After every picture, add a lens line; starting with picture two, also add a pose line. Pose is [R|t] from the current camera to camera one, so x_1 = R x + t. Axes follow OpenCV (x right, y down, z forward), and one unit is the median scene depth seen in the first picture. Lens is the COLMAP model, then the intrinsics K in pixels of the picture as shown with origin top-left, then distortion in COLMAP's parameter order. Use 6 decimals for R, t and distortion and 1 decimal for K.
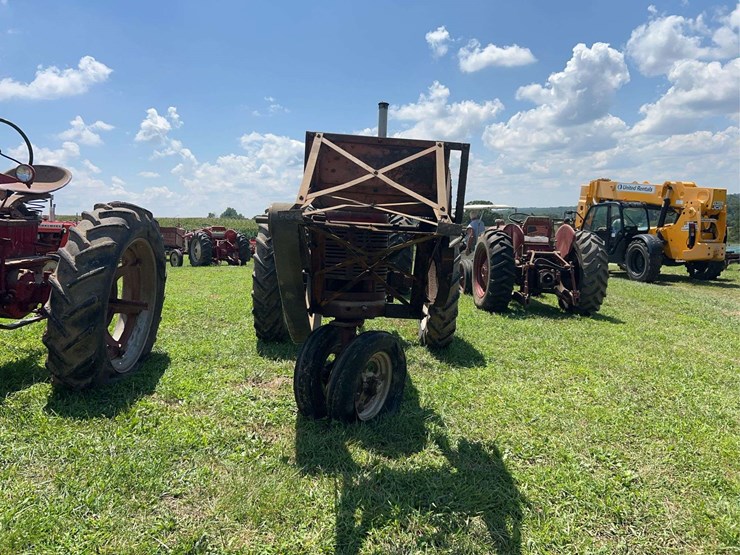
lens RADIAL K [[564.4, 0, 368.3], [0, 564.4, 274.8], [0, 0, 1]] dist [0.048046, -0.065796]
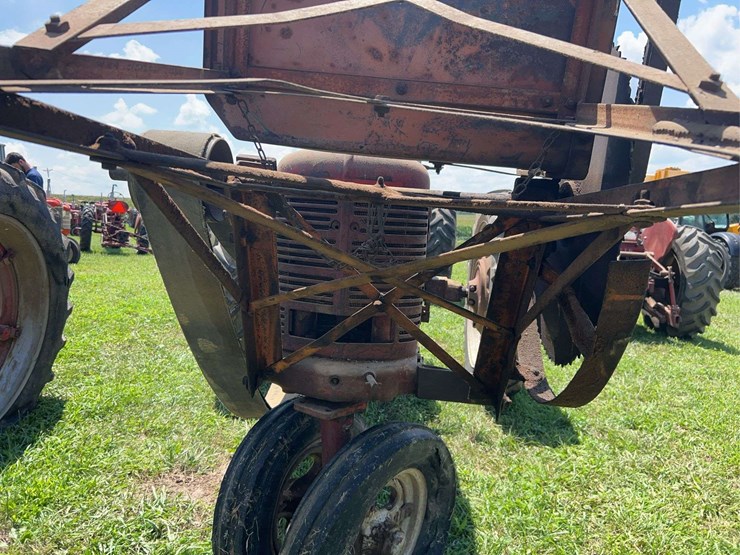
lens RADIAL K [[566.0, 0, 374.2], [0, 566.0, 279.6], [0, 0, 1]] dist [0.016944, -0.008928]
pose [[0.998356, 0.033331, -0.046631, 0.006300], [-0.032073, 0.999108, 0.027483, -0.014686], [0.047505, -0.025942, 0.998534, 0.241939]]
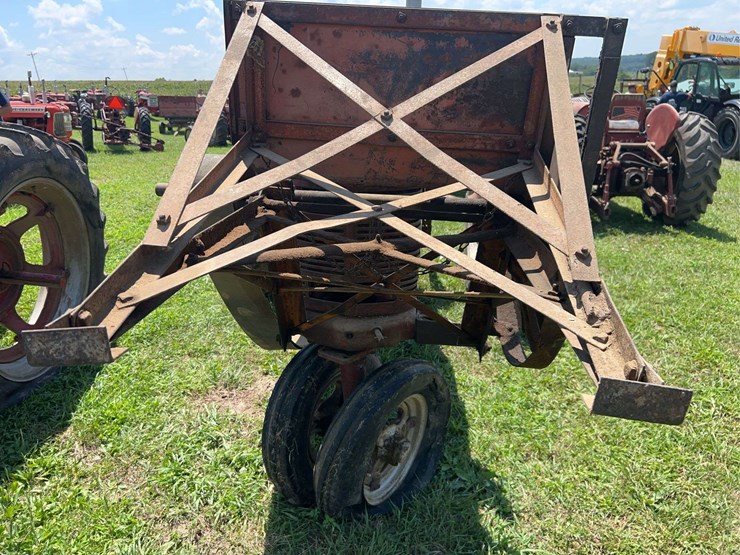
lens RADIAL K [[564.9, 0, 367.2], [0, 564.9, 278.0], [0, 0, 1]] dist [0.043794, -0.049687]
pose [[0.997652, -0.000174, -0.068488, 0.009015], [0.016714, 0.970379, 0.241007, -0.057134], [0.066418, -0.241586, 0.968104, 0.206306]]
